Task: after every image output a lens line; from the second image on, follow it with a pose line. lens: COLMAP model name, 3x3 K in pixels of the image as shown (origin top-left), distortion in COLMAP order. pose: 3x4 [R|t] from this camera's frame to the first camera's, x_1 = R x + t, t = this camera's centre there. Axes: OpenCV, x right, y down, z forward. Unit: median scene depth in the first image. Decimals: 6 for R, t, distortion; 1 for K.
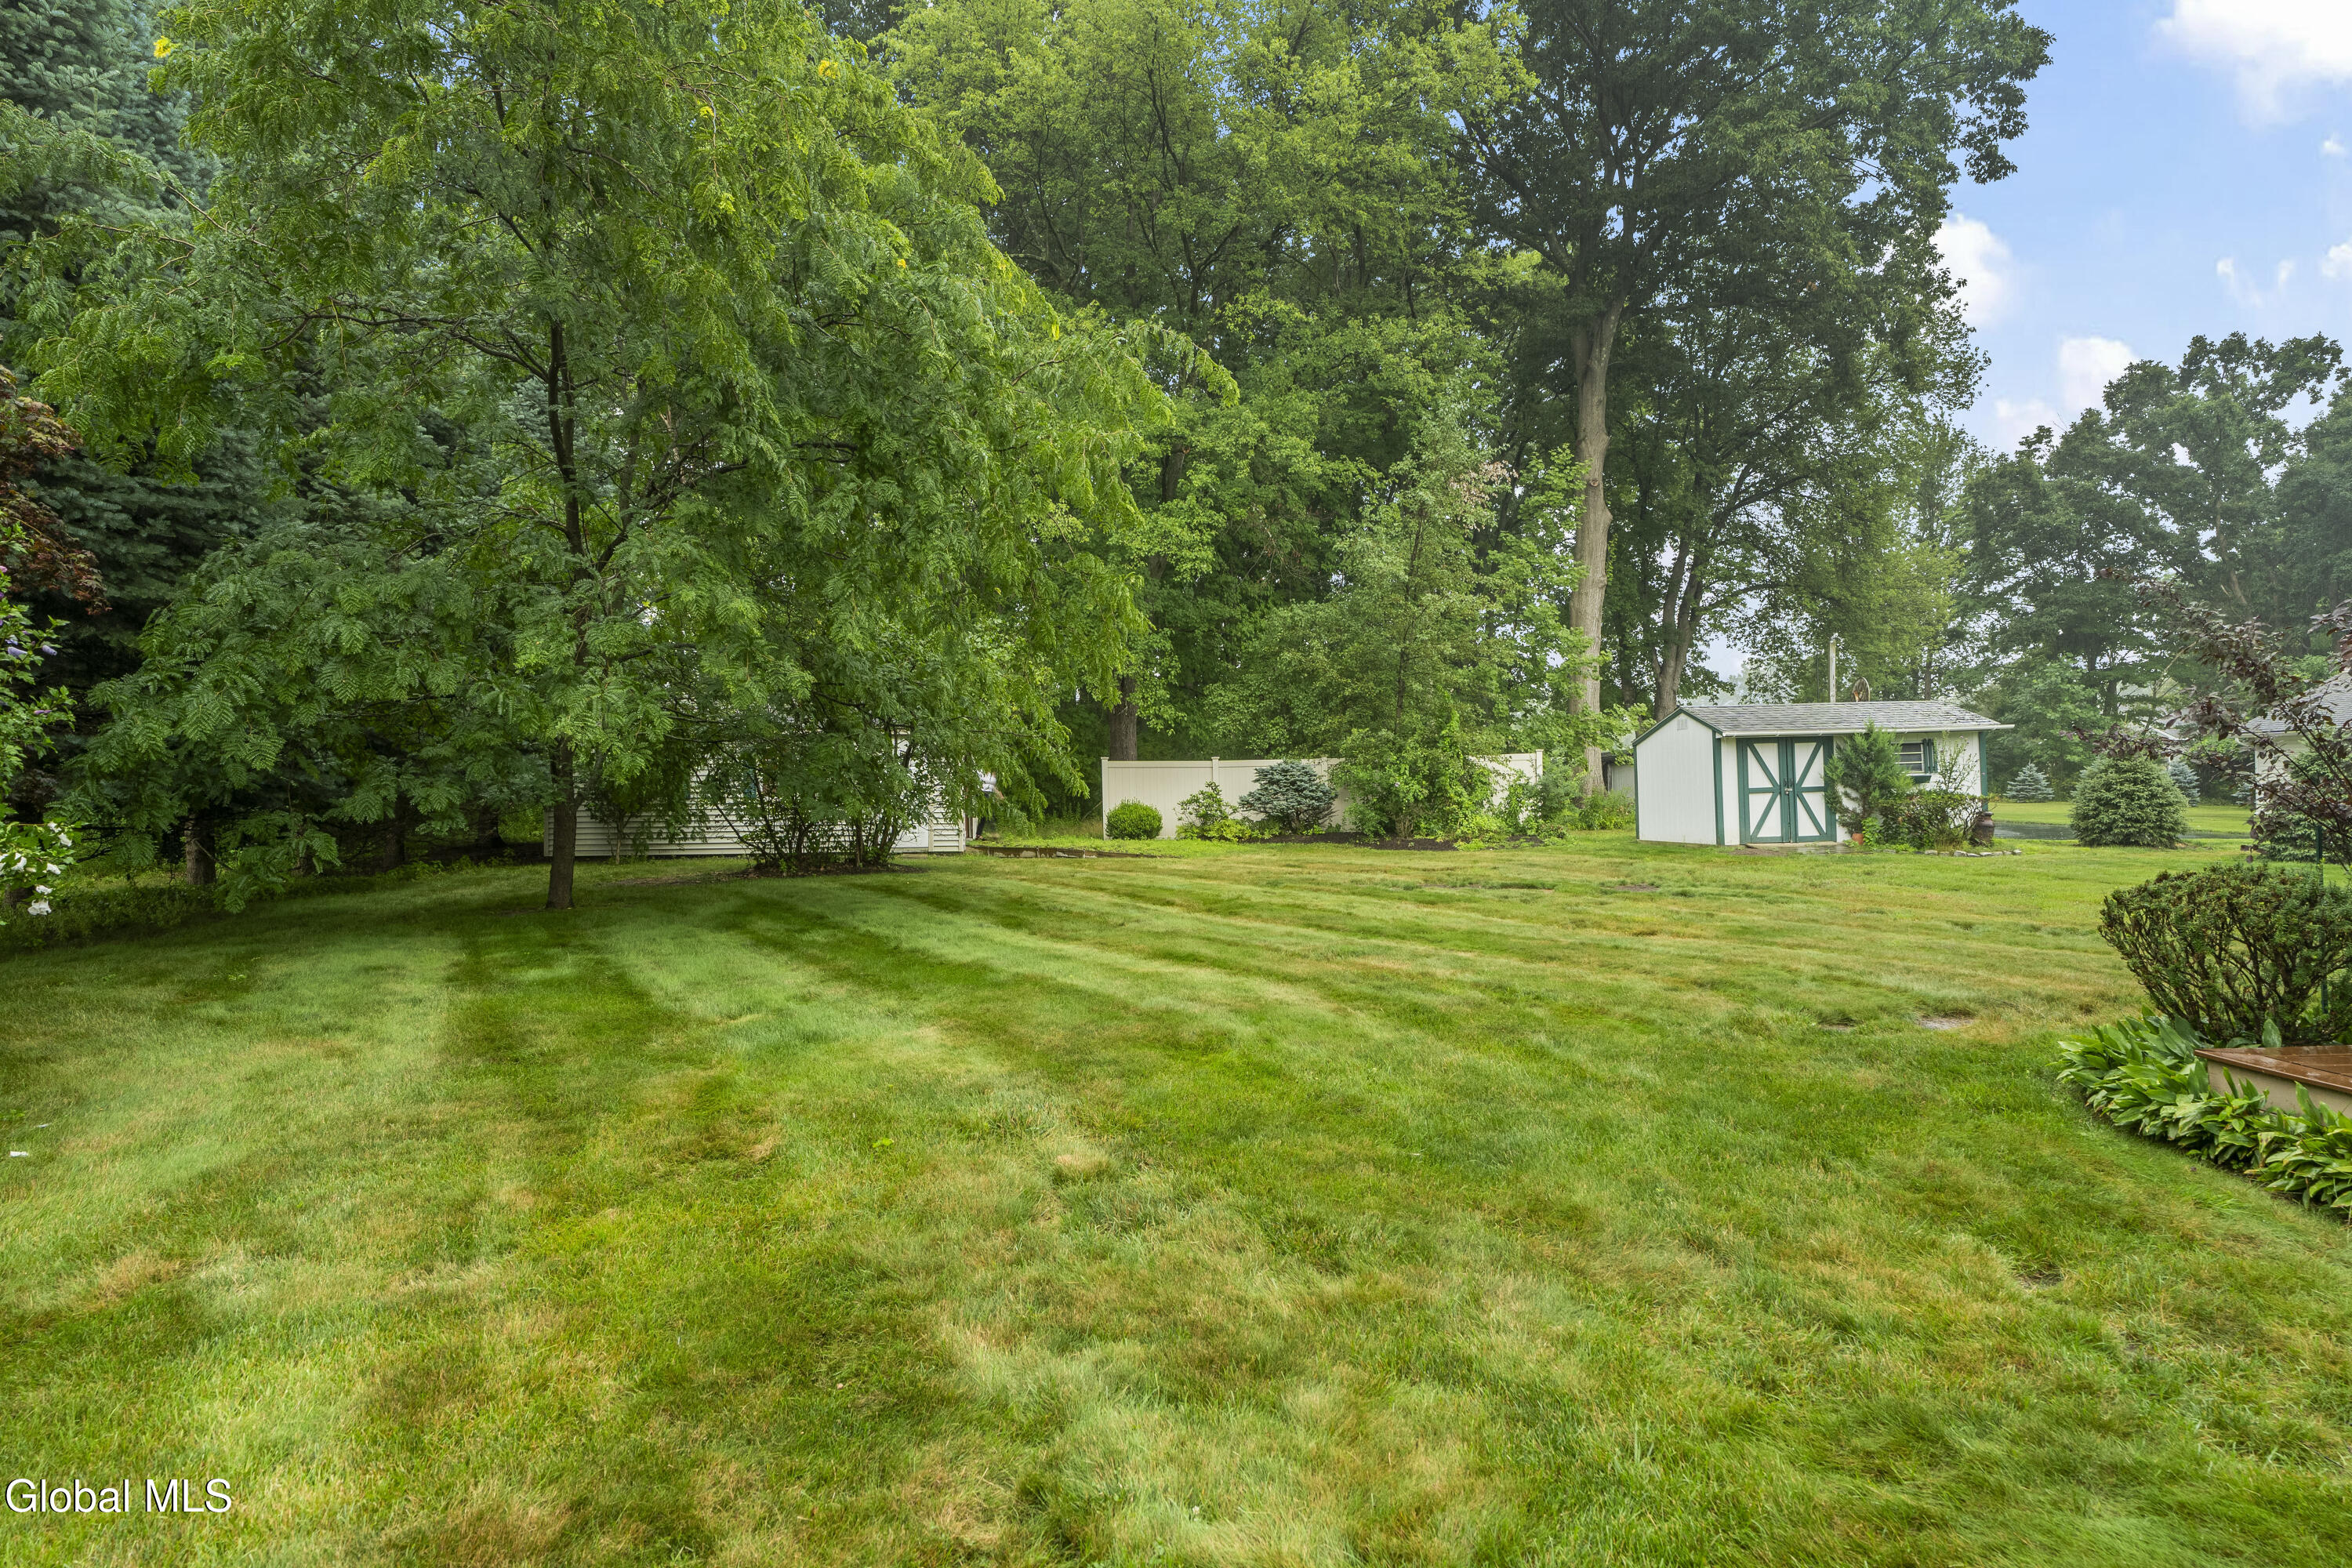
lens RADIAL K [[1250.4, 0, 1201.1], [0, 1250.4, 787.6], [0, 0, 1]] dist [-0.000013, 0.001252]
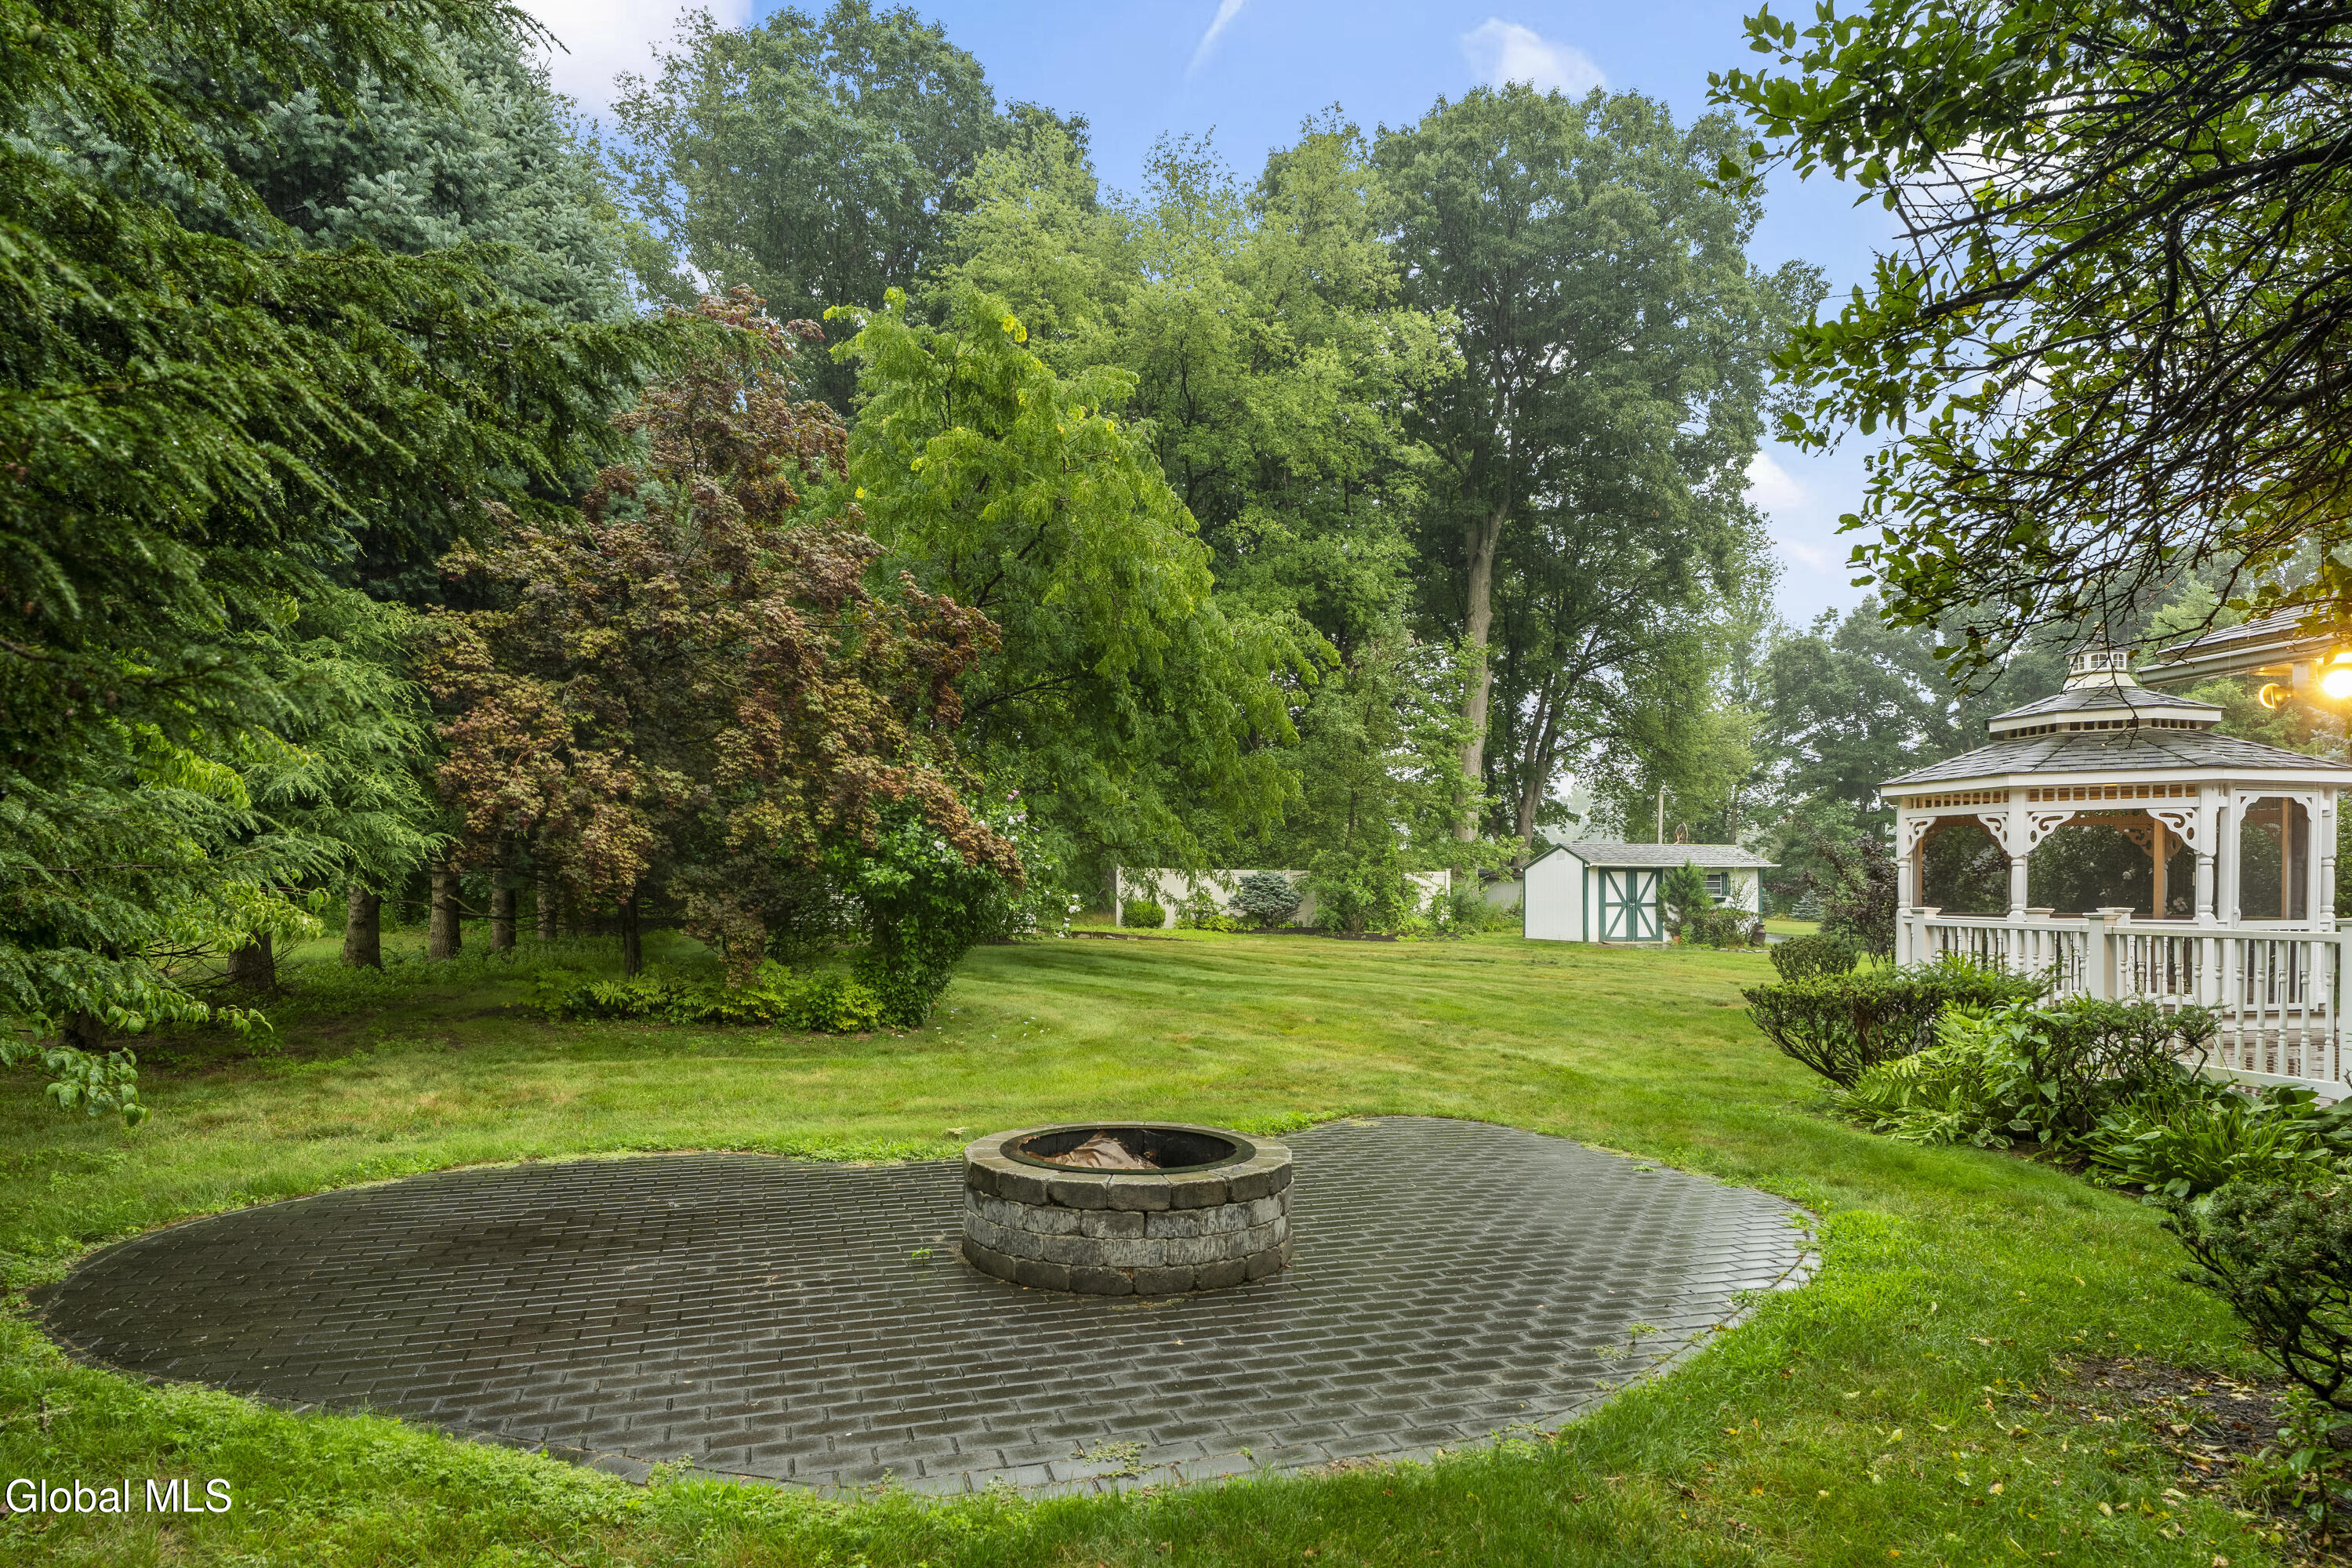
lens RADIAL K [[1299.8, 0, 1171.6], [0, 1299.8, 900.4], [0, 0, 1]] dist [0.000484, -0.002060]
pose [[0.992796, 0.029697, 0.116077, -0.180577], [-0.030758, 0.999500, 0.007356, 0.001799], [-0.115800, -0.010873, 0.993213, -0.332488]]
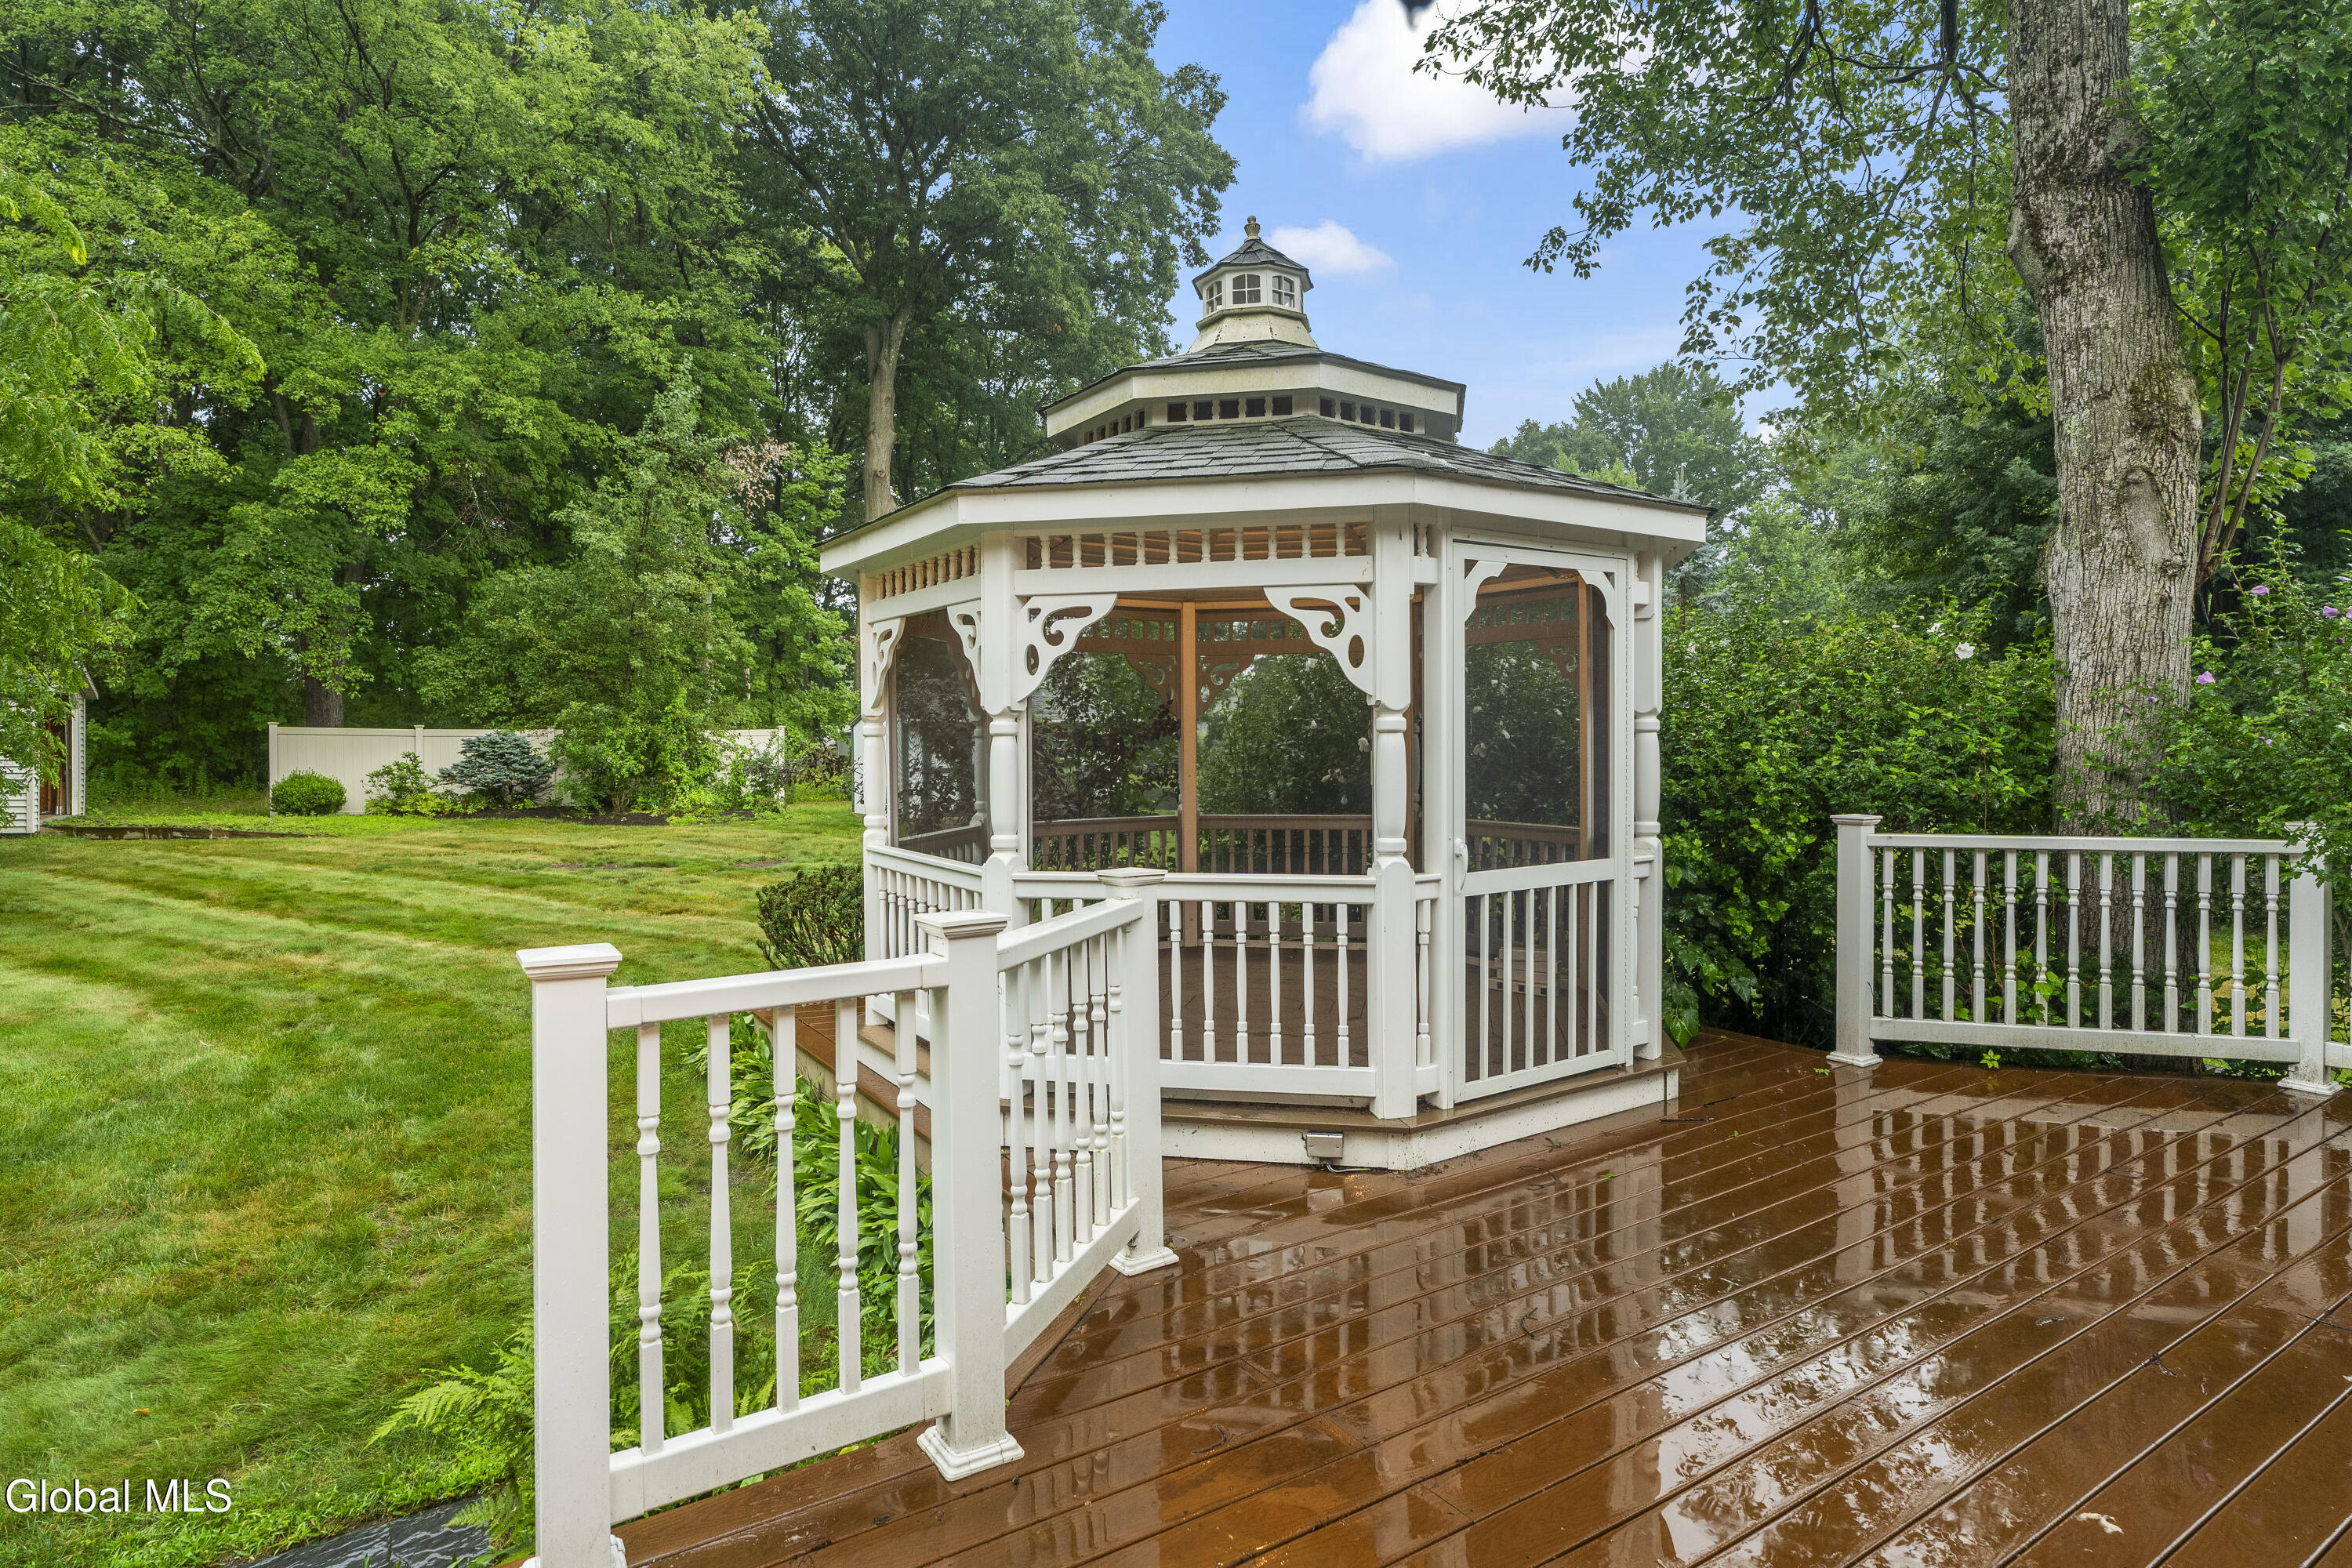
lens RADIAL K [[1227.3, 0, 1189.2], [0, 1227.3, 749.2], [0, 0, 1]] dist [0.001889, 0.000610]
pose [[0.890211, 0.017178, 0.455224, 0.108490], [-0.017564, 0.999840, -0.003384, -0.013909], [-0.455209, -0.004983, 0.890370, -0.078457]]
